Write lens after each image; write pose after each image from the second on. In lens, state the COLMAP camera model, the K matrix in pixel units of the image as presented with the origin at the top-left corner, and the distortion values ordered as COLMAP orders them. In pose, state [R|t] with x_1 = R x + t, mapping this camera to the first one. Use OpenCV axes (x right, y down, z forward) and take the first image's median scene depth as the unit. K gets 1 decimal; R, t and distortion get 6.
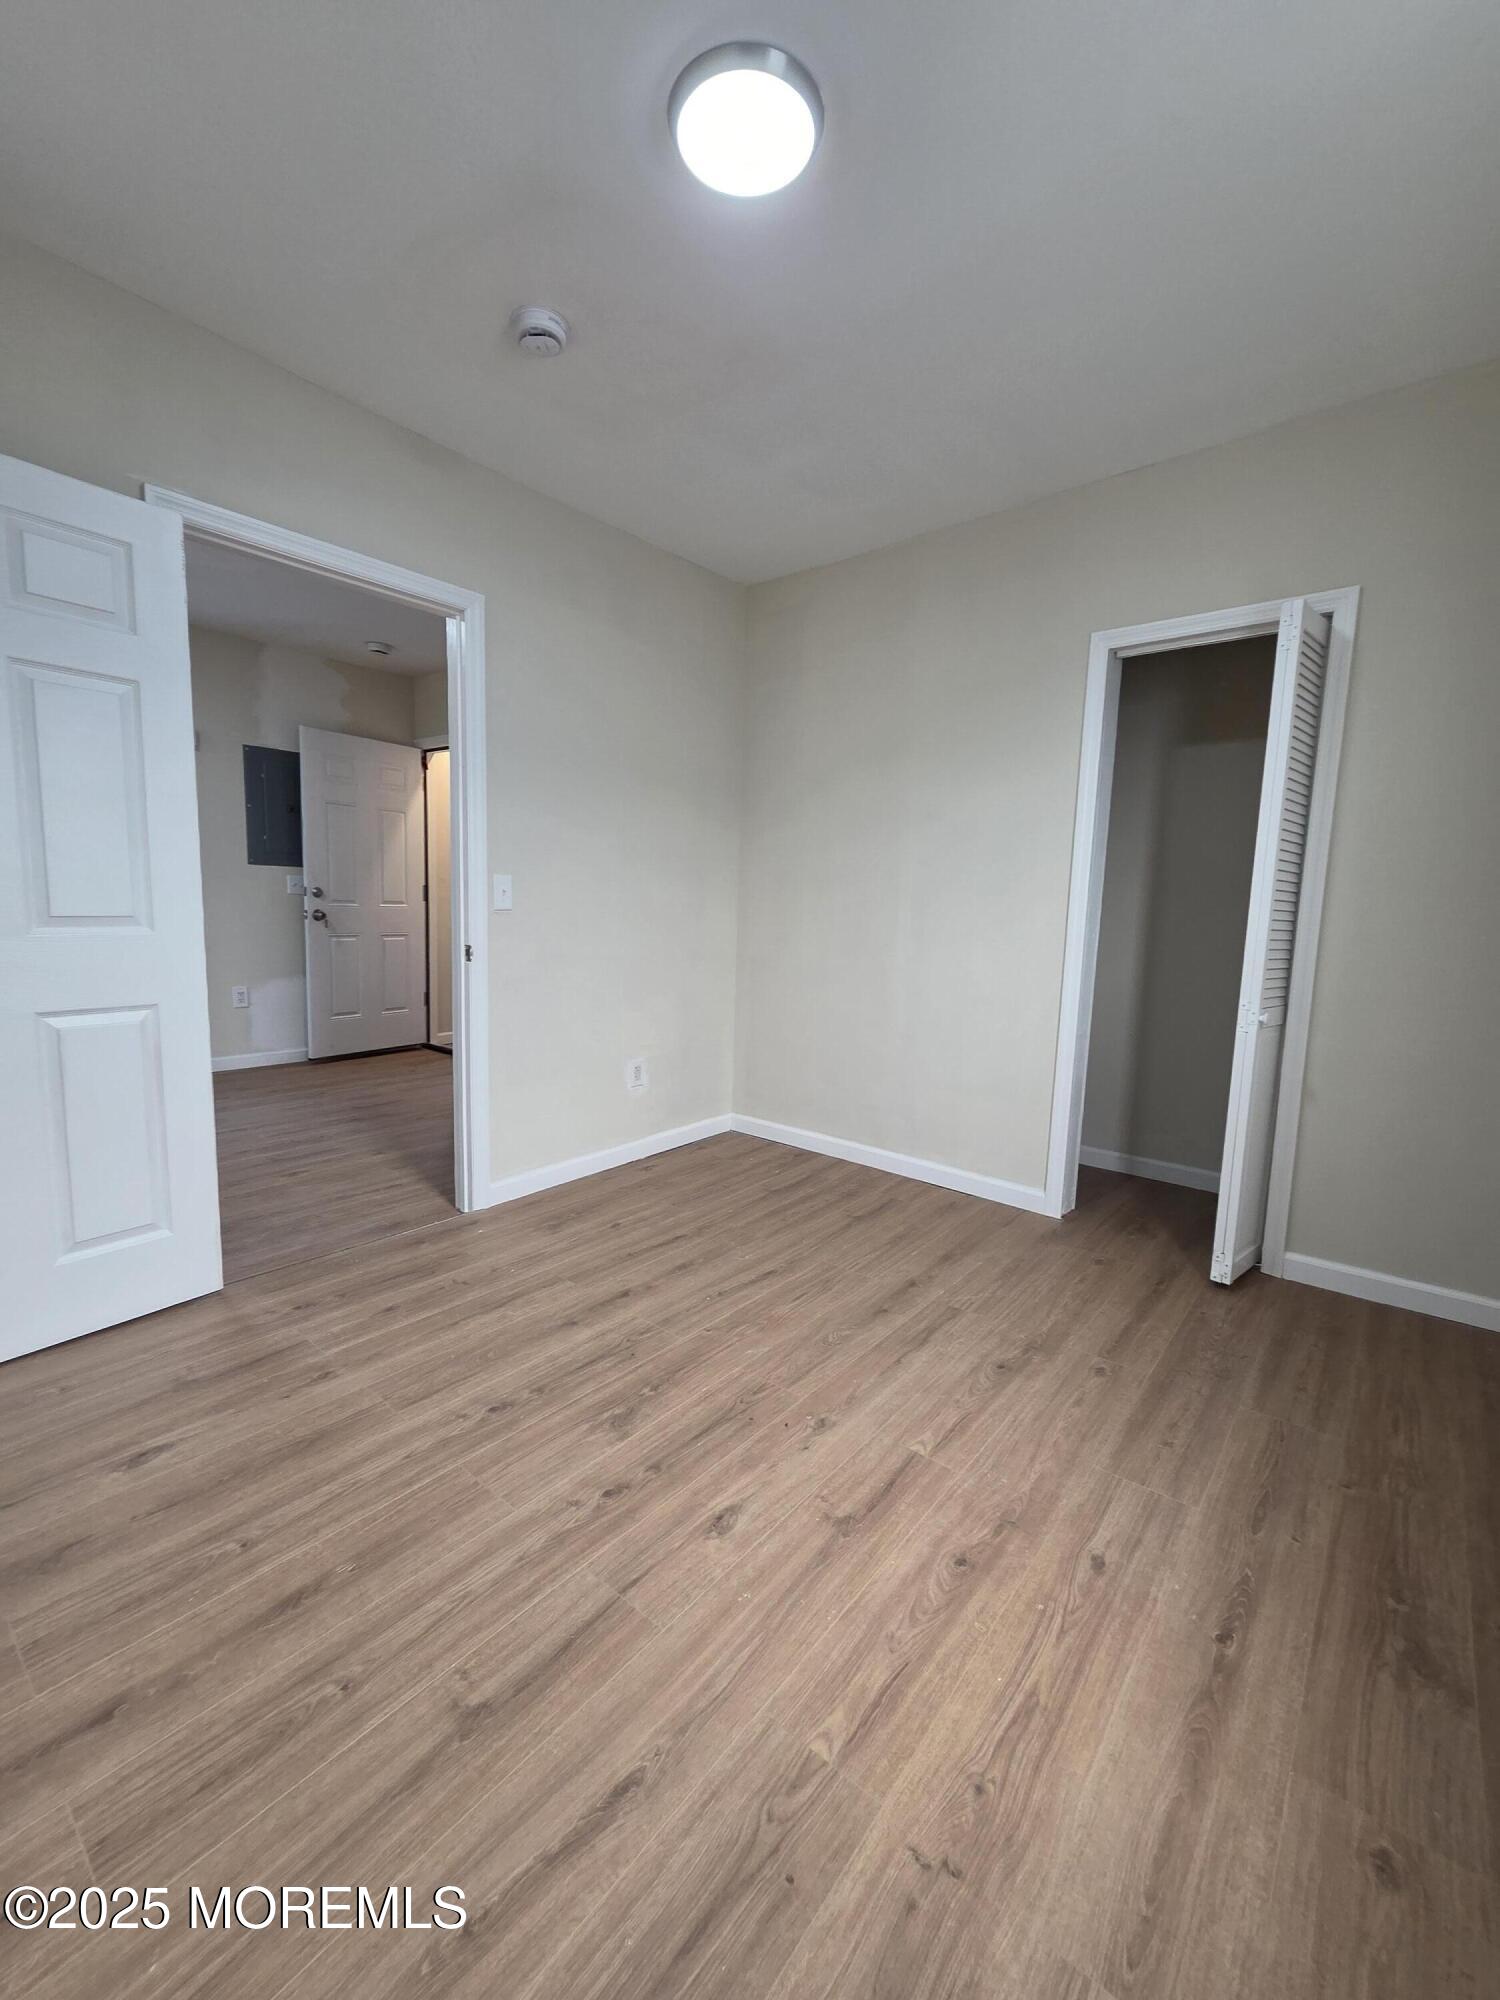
lens RADIAL K [[821.5, 0, 752.5], [0, 821.5, 992.7], [0, 0, 1]] dist [-0.001345, -0.000322]
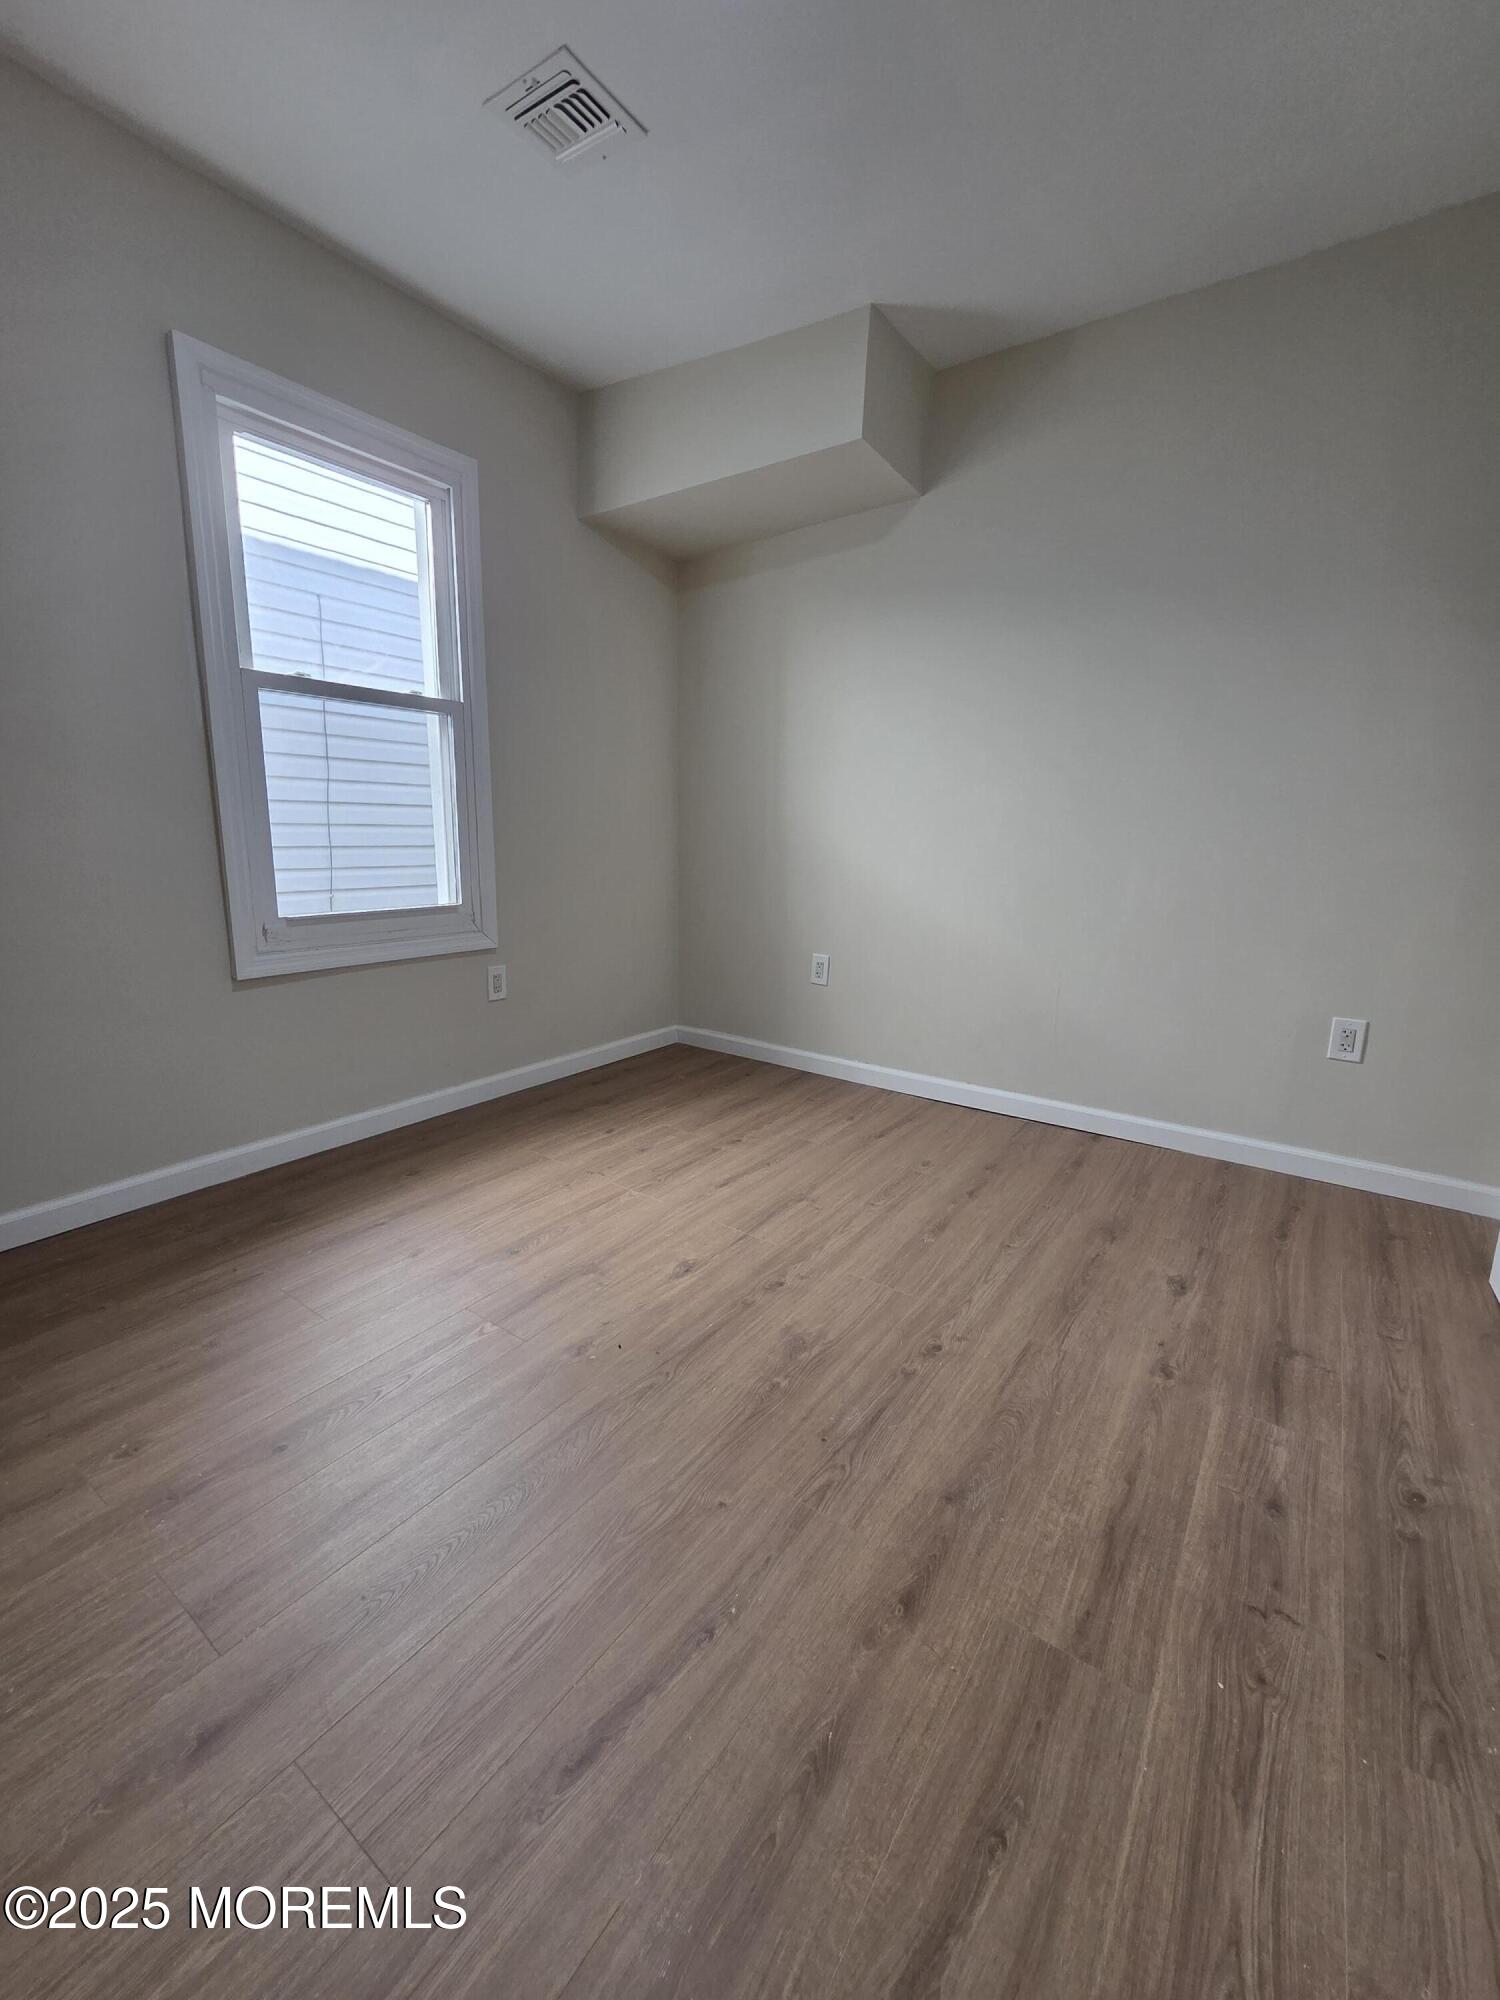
lens RADIAL K [[821.5, 0, 752.5], [0, 821.5, 992.7], [0, 0, 1]] dist [-0.001345, -0.000322]
pose [[-0.996193, -0.031772, -0.081182, -0.026342], [-0.054761, 0.952634, 0.299147, -0.186740], [0.067832, 0.302454, -0.950747, 2.336836]]
